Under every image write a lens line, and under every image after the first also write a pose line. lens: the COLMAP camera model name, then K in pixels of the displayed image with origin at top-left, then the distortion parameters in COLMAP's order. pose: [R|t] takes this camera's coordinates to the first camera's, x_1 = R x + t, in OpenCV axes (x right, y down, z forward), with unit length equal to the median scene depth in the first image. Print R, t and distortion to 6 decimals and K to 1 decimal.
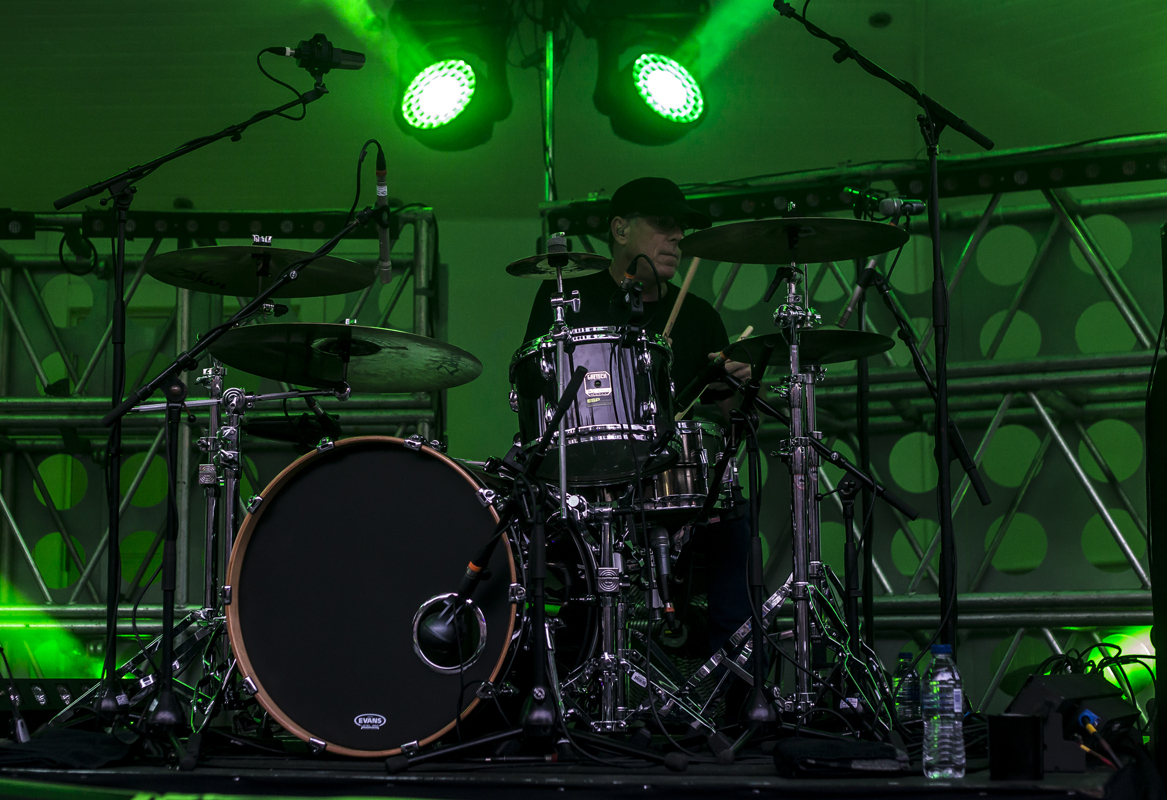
lens RADIAL K [[1971.2, 0, 489.6], [0, 1971.2, 400.9], [0, 0, 1]] dist [-0.142029, -0.076930]
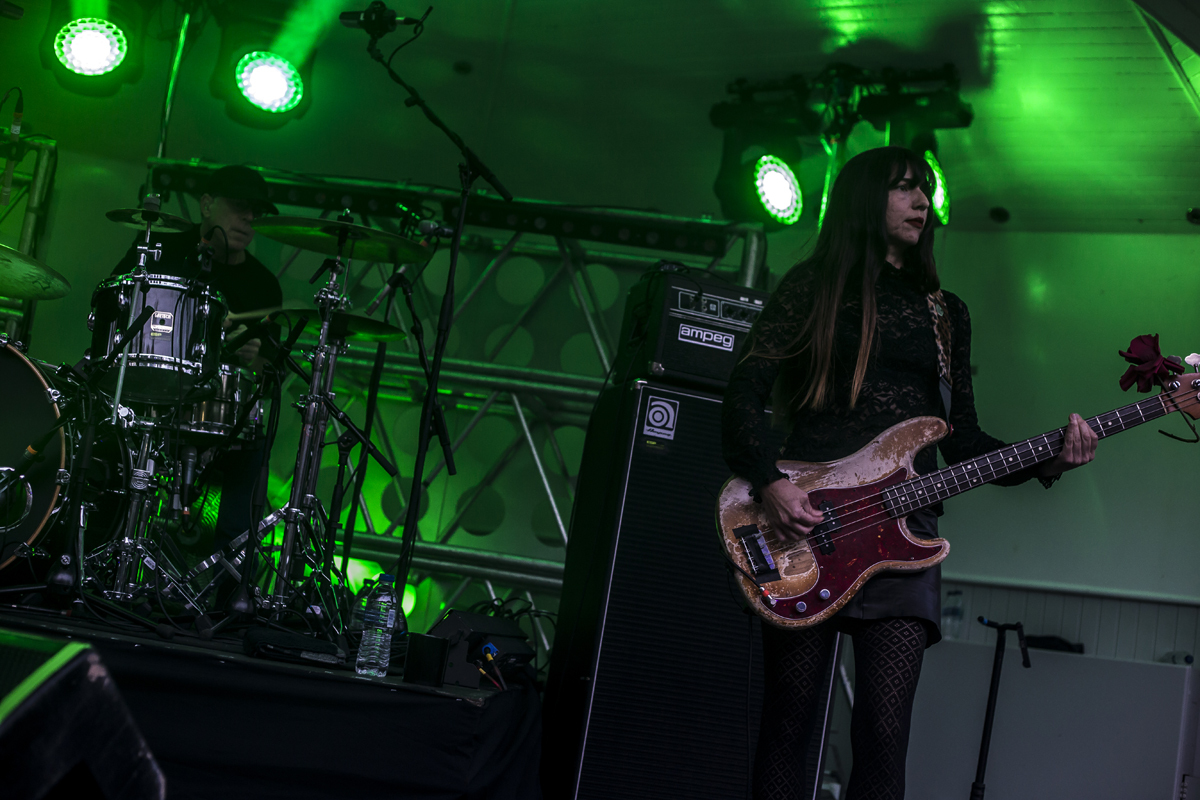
lens RADIAL K [[1739.8, 0, 600.0], [0, 1739.8, 400.0], [0, 0, 1]] dist [-0.092973, -0.097425]
pose [[0.937483, 0.185596, 0.294416, 0.002525], [-0.193204, 0.981153, -0.003302, -0.009952], [-0.289480, -0.053787, 0.955672, -0.111895]]
